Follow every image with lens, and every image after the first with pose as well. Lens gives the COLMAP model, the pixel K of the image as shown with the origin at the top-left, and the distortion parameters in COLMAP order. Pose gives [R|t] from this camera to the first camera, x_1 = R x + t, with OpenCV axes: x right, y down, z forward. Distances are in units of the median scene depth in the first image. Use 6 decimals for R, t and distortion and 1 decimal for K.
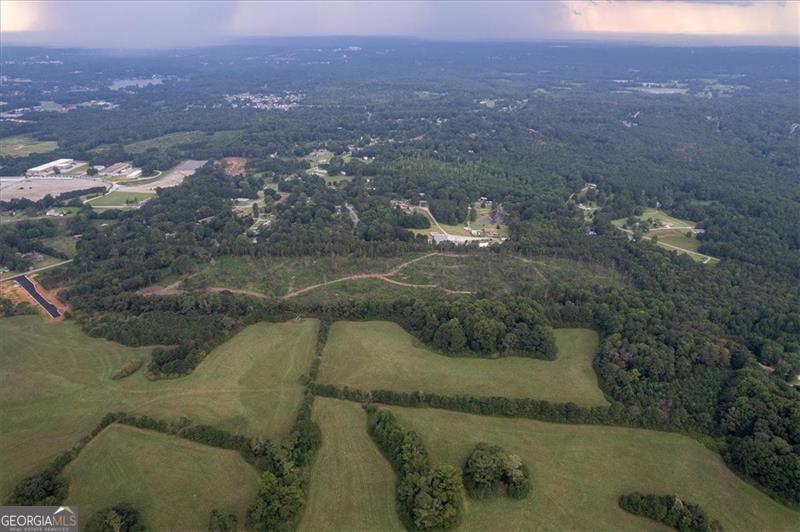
lens RADIAL K [[510.2, 0, 402.4], [0, 510.2, 267.5], [0, 0, 1]] dist [-0.066199, 0.056164]
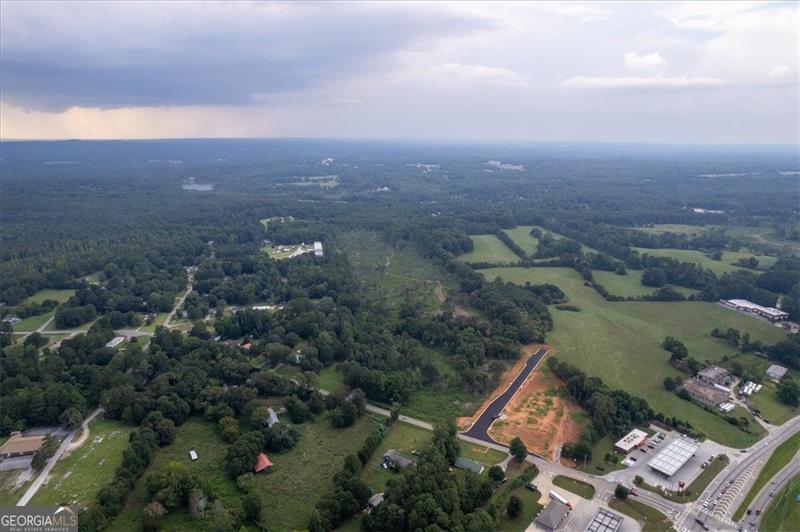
lens RADIAL K [[510.2, 0, 402.1], [0, 510.2, 267.7], [0, 0, 1]] dist [-0.066199, 0.056164]
pose [[-0.168955, -0.257885, 0.951288, -1.320874], [0.424710, 0.851912, 0.306376, -0.362291], [-0.889424, 0.455786, -0.034408, 1.080965]]
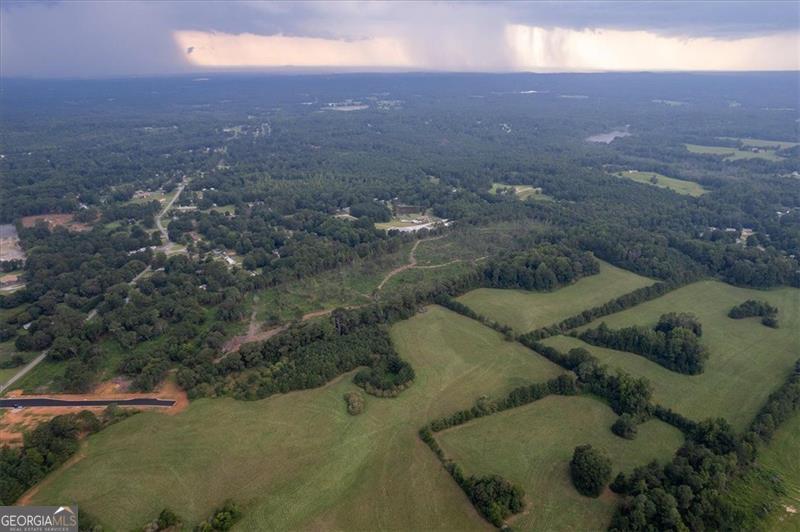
lens RADIAL K [[510.2, 0, 404.6], [0, 510.2, 262.4], [0, 0, 1]] dist [-0.066199, 0.056164]
pose [[0.767653, -0.240330, 0.594096, -0.747377], [0.280305, 0.959559, 0.025978, -0.024467], [-0.576314, 0.146586, 0.803974, 0.153811]]
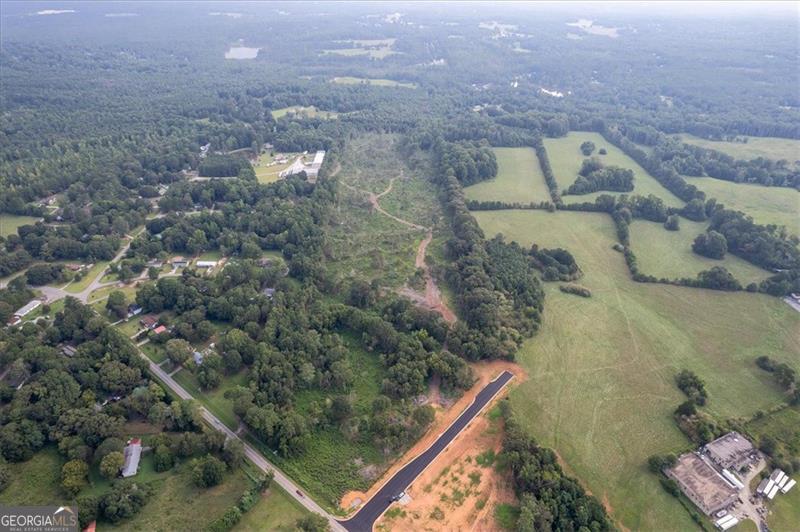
lens RADIAL K [[510.2, 0, 400.6], [0, 510.2, 265.6], [0, 0, 1]] dist [-0.066199, 0.056164]
pose [[-0.006940, -0.507793, 0.861451, -1.097052], [0.431687, 0.775542, 0.460630, -0.357923], [-0.901997, 0.375075, 0.213825, 0.849338]]
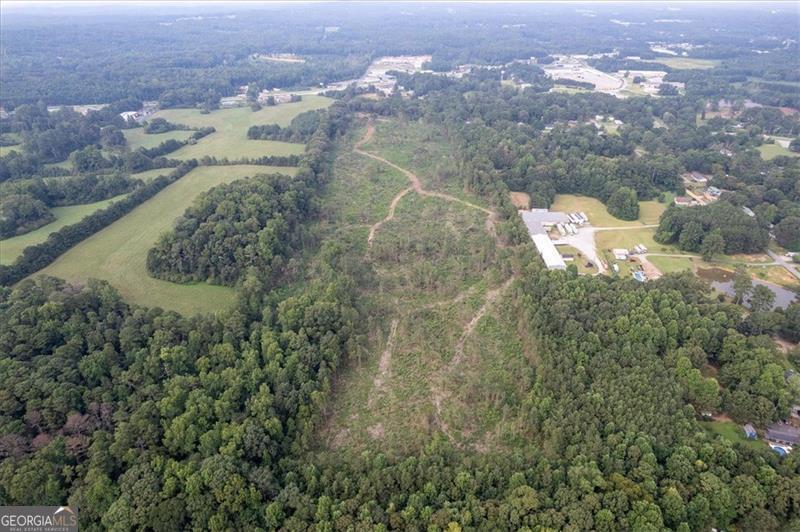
lens RADIAL K [[510.2, 0, 406.3], [0, 510.2, 264.2], [0, 0, 1]] dist [-0.066199, 0.056164]
pose [[0.007374, 0.475549, -0.879658, 0.732677], [-0.439723, 0.791609, 0.424263, -0.224818], [0.898103, 0.383677, 0.214947, 0.944138]]
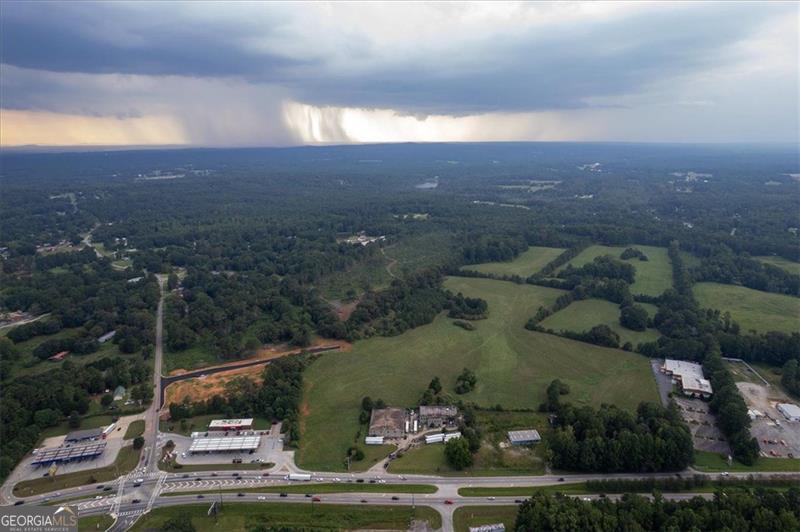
lens RADIAL K [[510.2, 0, 404.6], [0, 510.2, 262.9], [0, 0, 1]] dist [-0.066199, 0.056164]
pose [[0.428936, -0.224190, 0.875073, -1.273786], [0.399991, 0.915709, 0.038537, -0.025344], [-0.809951, 0.333491, 0.482455, 0.384137]]
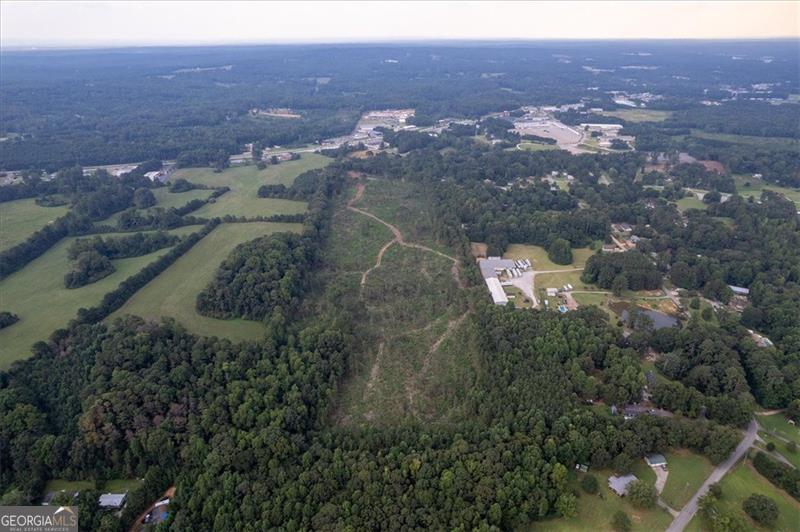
lens RADIAL K [[510.2, 0, 406.3], [0, 510.2, 262.4], [0, 0, 1]] dist [-0.066199, 0.056164]
pose [[0.031735, 0.413226, -0.910076, 0.906941], [-0.435965, 0.825074, 0.359428, -0.320017], [0.899404, 0.385354, 0.206335, 0.906980]]
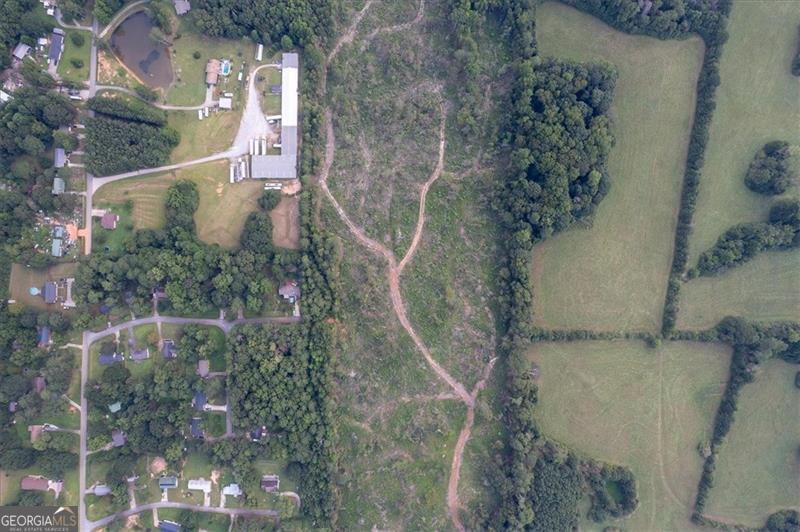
lens RADIAL K [[510.2, 0, 404.0], [0, 510.2, 264.0], [0, 0, 1]] dist [-0.066199, 0.056164]
pose [[0.021635, -0.999657, -0.014739, -0.027404], [0.425471, -0.004134, 0.904963, -0.628950], [-0.904713, -0.025850, 0.425236, 0.768189]]
